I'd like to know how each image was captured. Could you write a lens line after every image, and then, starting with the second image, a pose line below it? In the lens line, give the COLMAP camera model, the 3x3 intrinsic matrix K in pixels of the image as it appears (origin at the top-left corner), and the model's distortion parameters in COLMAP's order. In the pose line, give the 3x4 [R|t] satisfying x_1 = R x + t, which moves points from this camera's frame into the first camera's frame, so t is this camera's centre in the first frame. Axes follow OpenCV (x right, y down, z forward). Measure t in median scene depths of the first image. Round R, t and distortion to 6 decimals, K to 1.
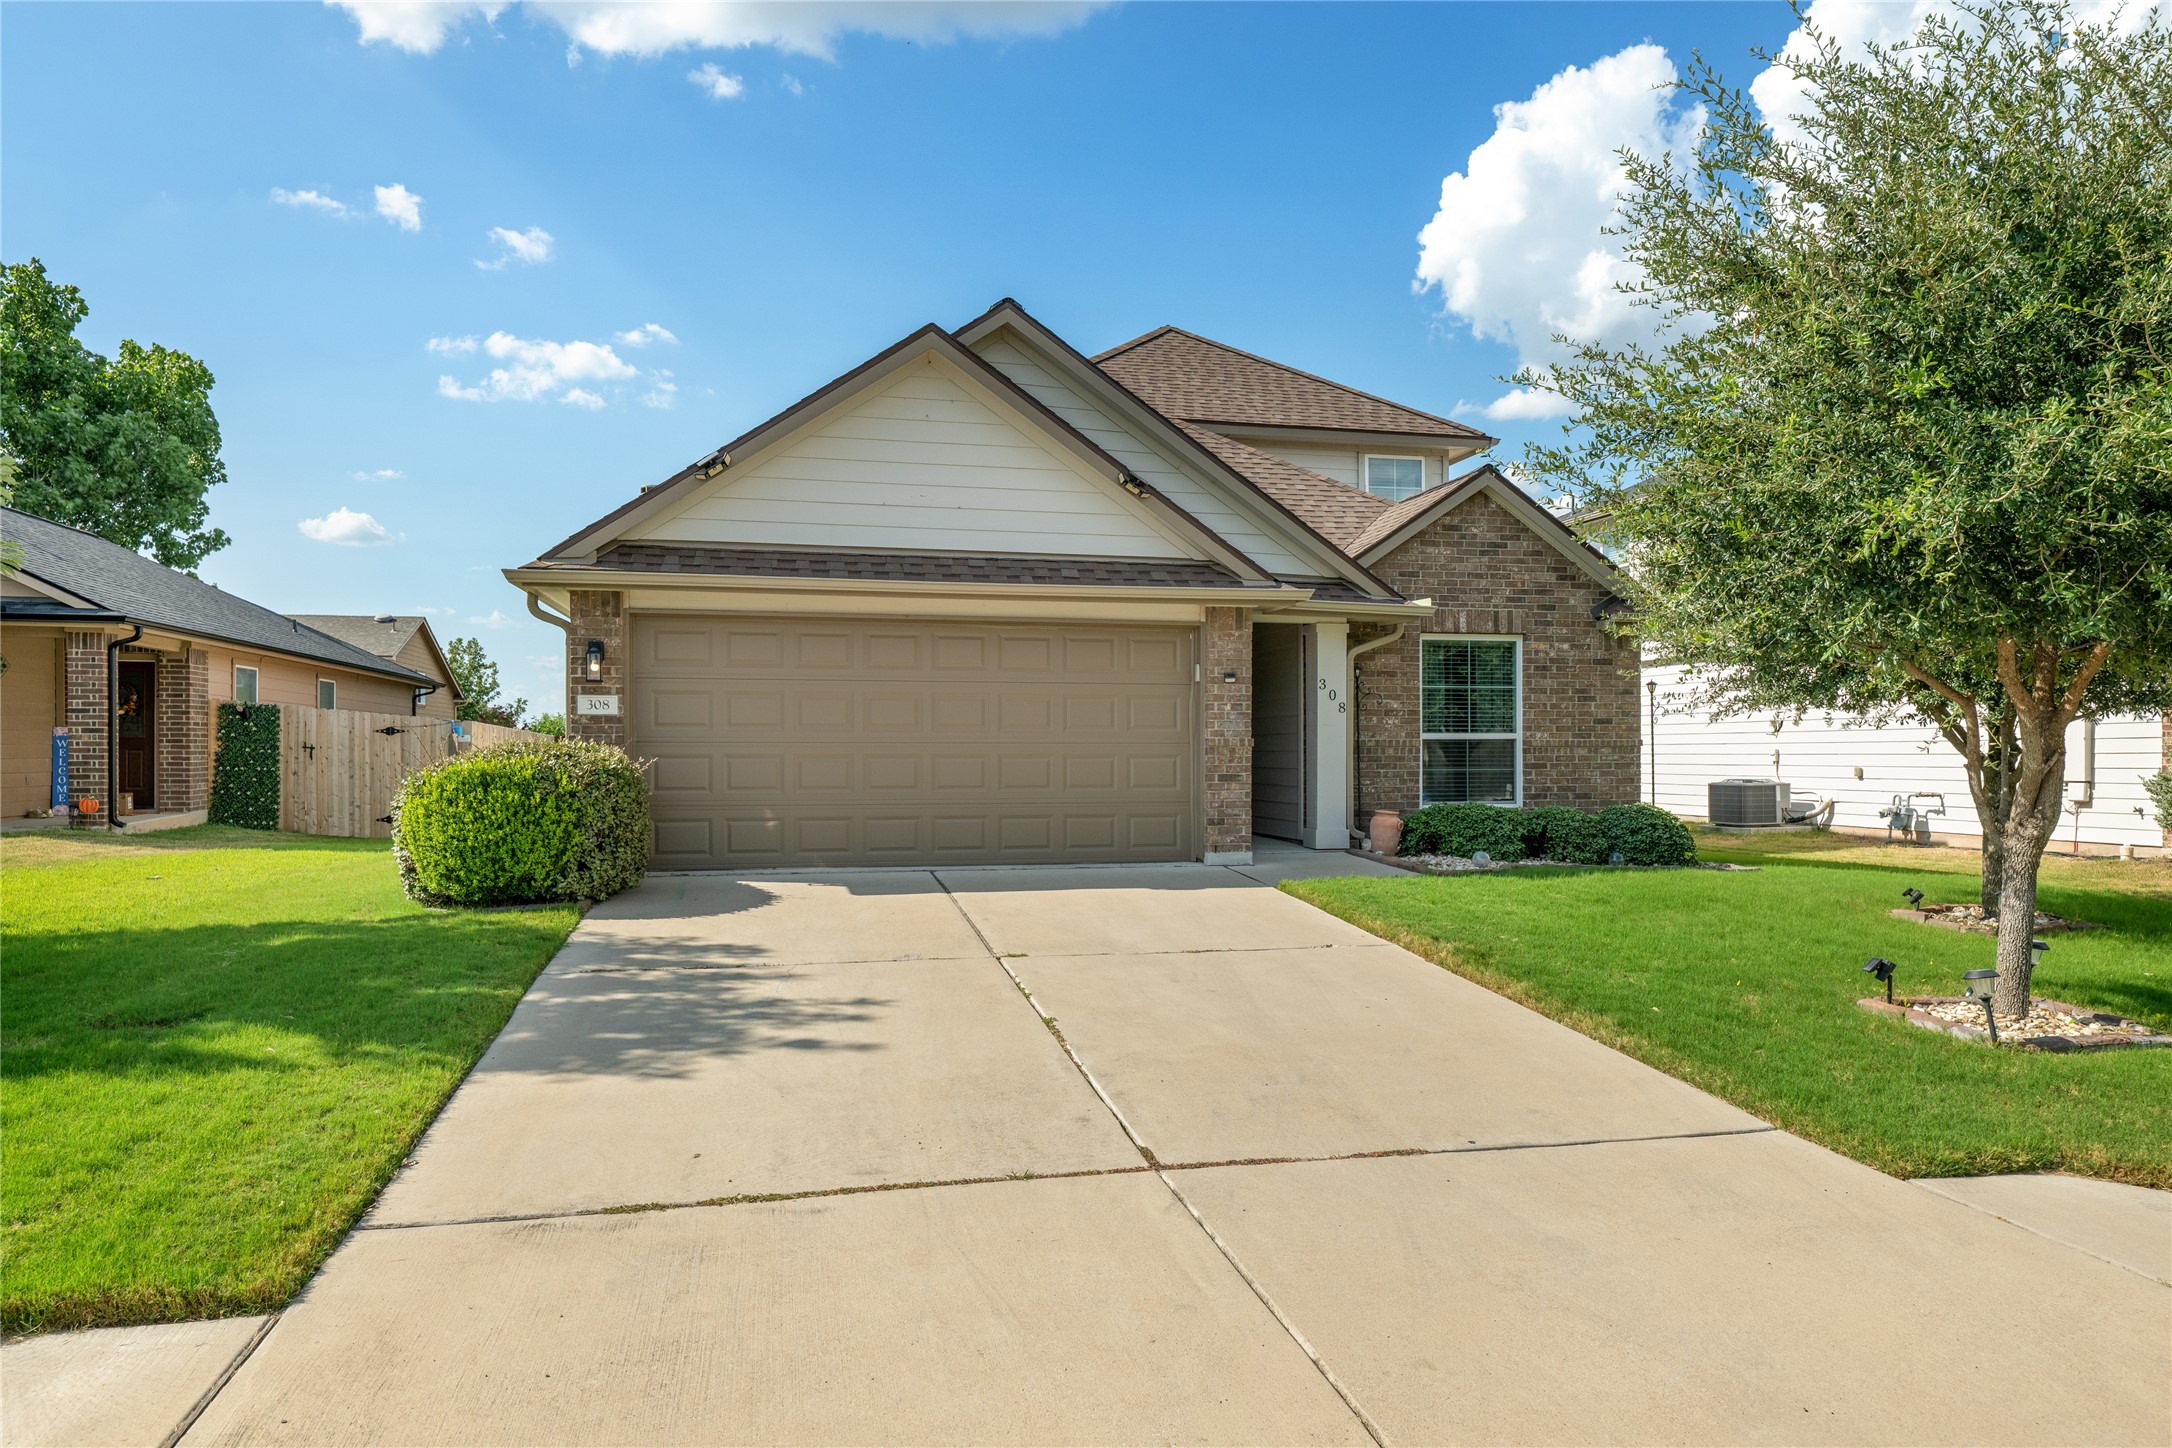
lens RADIAL K [[1346.5, 0, 1089.2], [0, 1346.5, 736.8], [0, 0, 1]] dist [-0.000327, -0.001717]
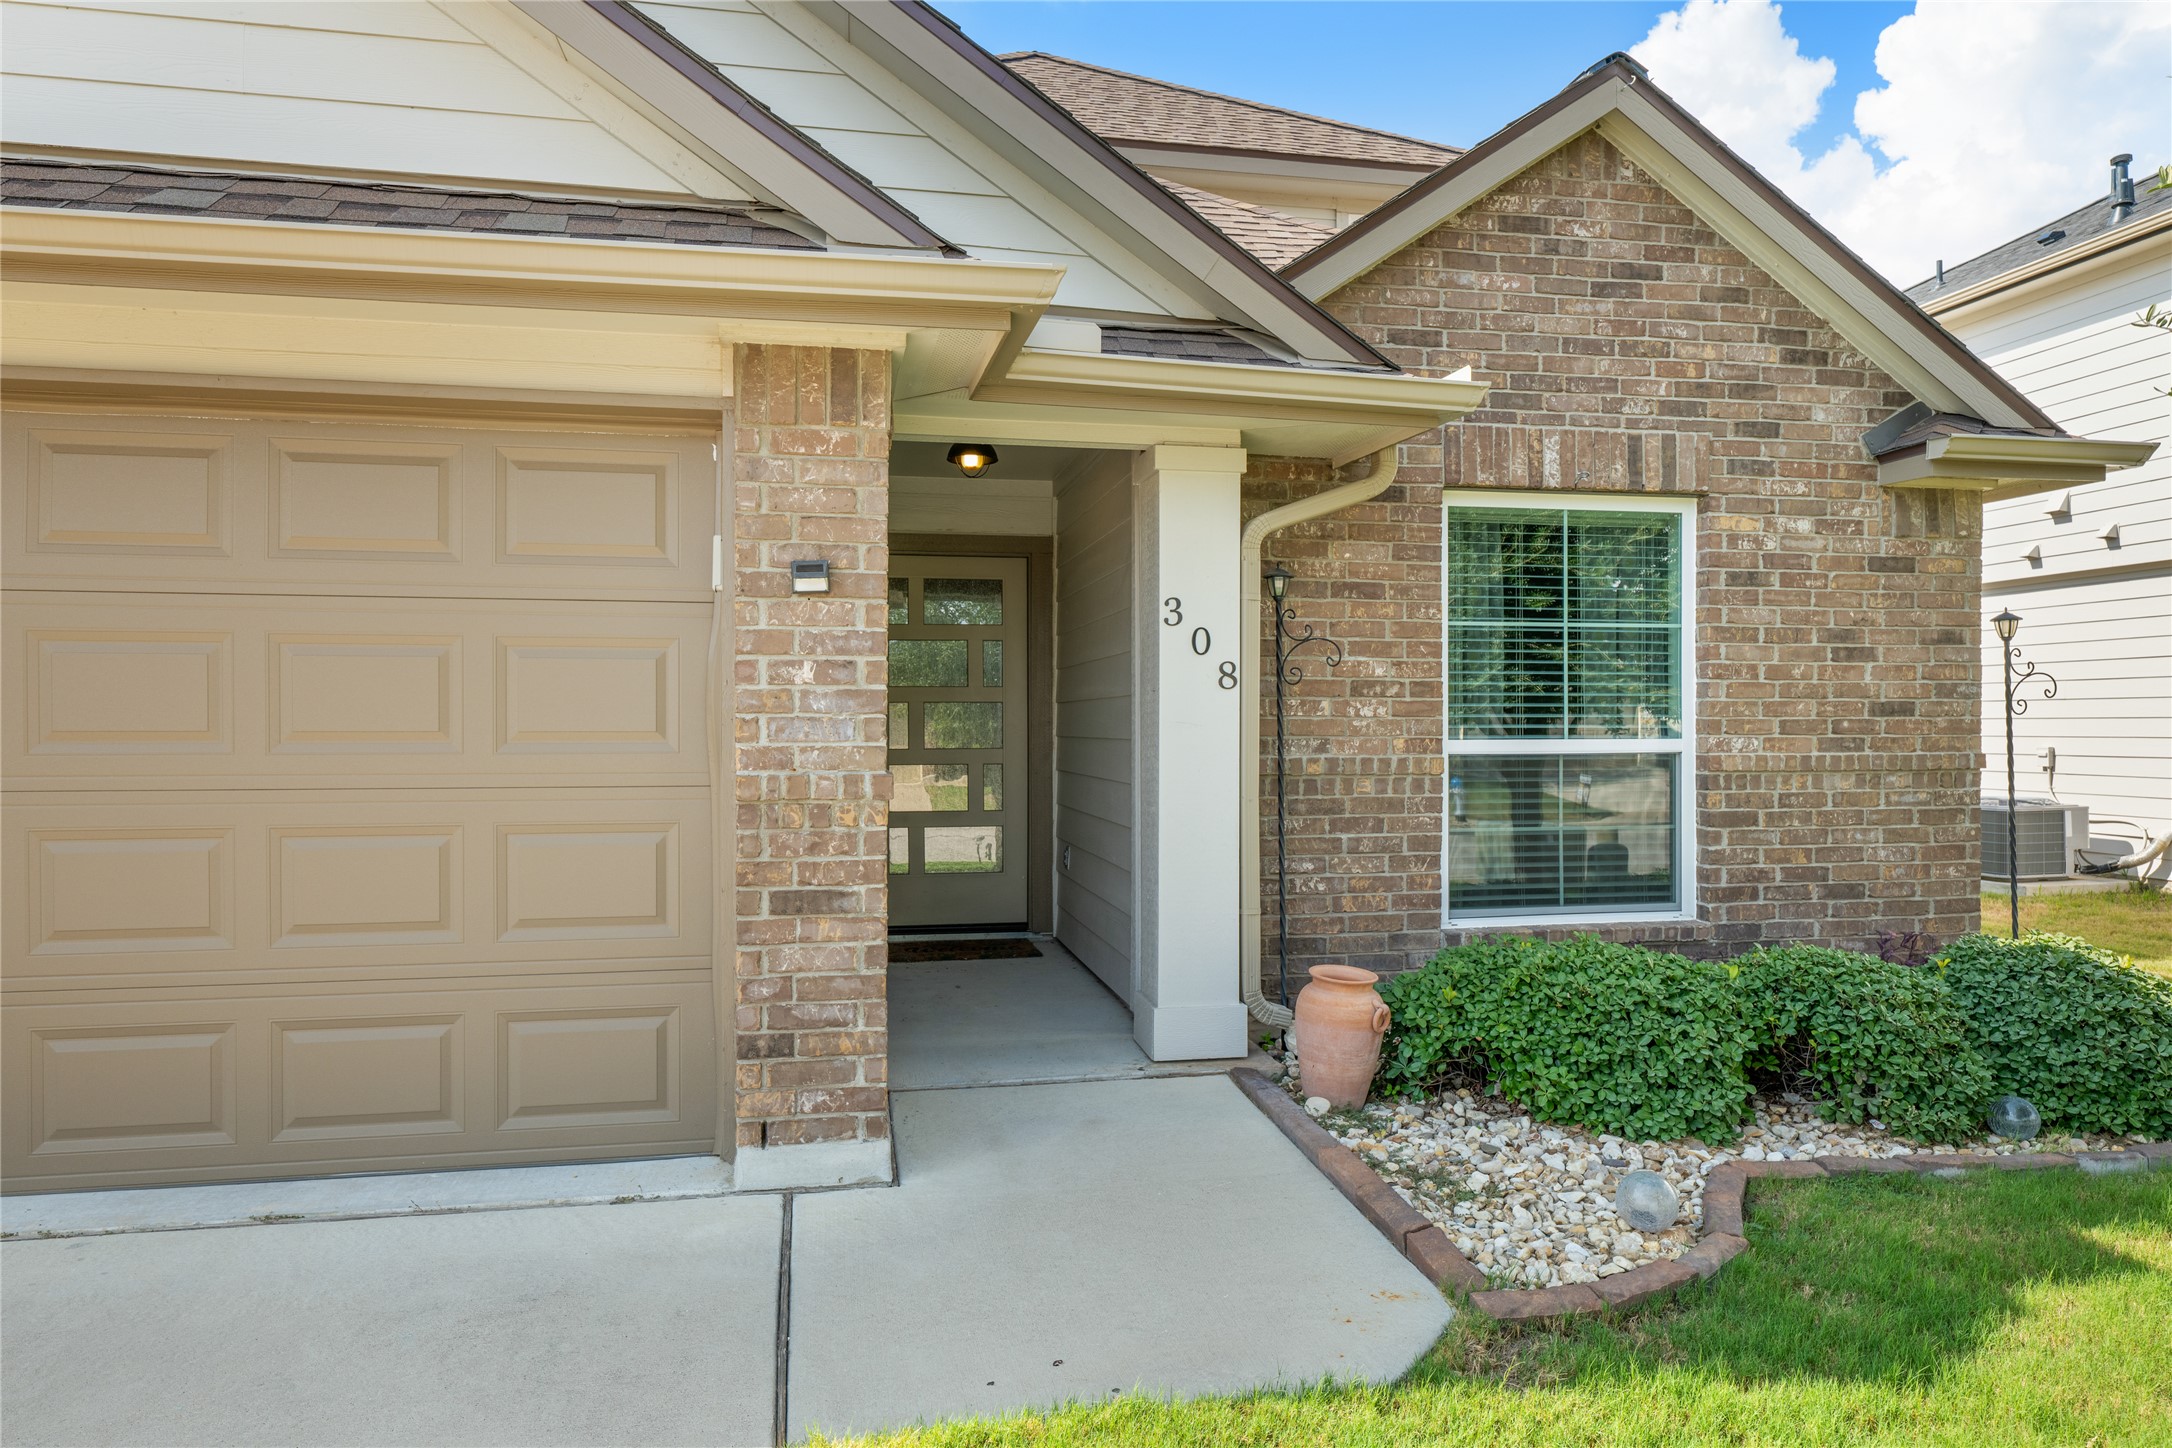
lens RADIAL K [[1346.5, 0, 1078.2], [0, 1346.5, 714.1], [0, 0, 1]] dist [-0.000327, -0.001717]
pose [[0.999421, -0.000021, -0.034011, 0.151023], [0.000137, 0.999994, 0.003403, -0.011704], [0.034011, -0.003406, 0.999416, 0.596114]]
